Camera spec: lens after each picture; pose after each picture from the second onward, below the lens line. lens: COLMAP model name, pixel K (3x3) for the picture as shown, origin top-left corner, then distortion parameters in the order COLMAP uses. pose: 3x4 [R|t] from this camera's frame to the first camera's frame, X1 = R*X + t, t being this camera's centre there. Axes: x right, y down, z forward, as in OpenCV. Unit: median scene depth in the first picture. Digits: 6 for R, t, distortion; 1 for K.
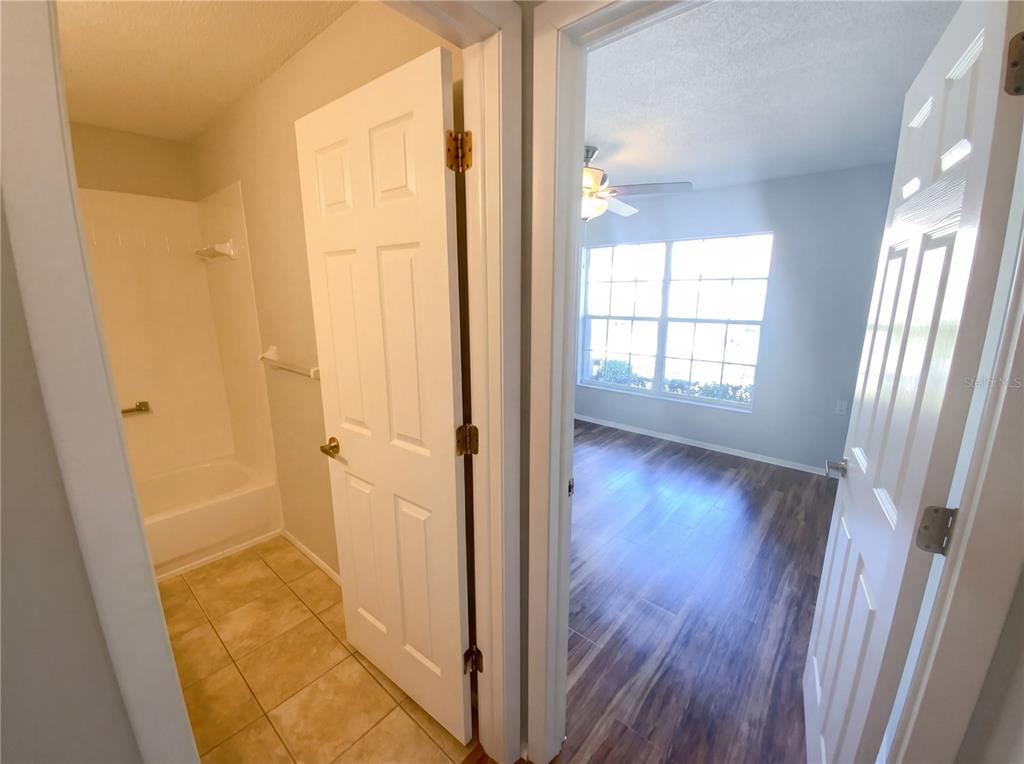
lens RADIAL K [[414.8, 0, 512.0], [0, 414.8, 382.0], [0, 0, 1]] dist [0.018001, -0.016151]
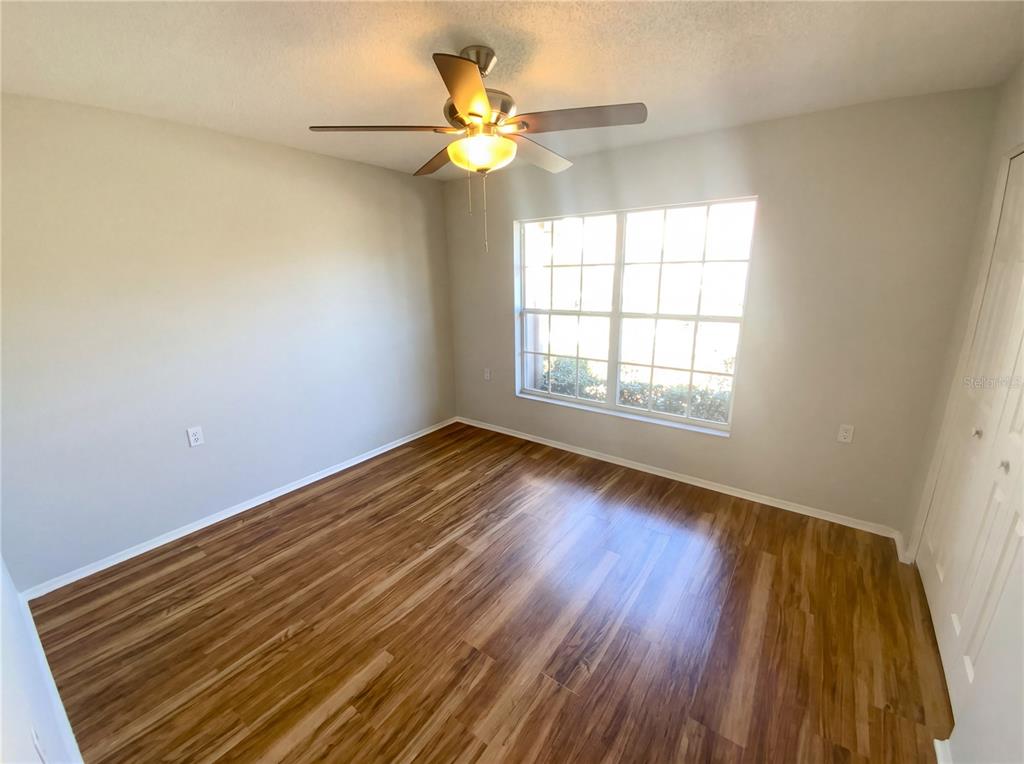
lens RADIAL K [[414.8, 0, 512.0], [0, 414.8, 382.0], [0, 0, 1]] dist [0.018001, -0.016151]
pose [[0.996579, -0.036456, 0.074170, 0.111980], [0.032882, 0.998265, 0.048849, -0.073042], [-0.075822, -0.046243, 0.996048, 0.248295]]
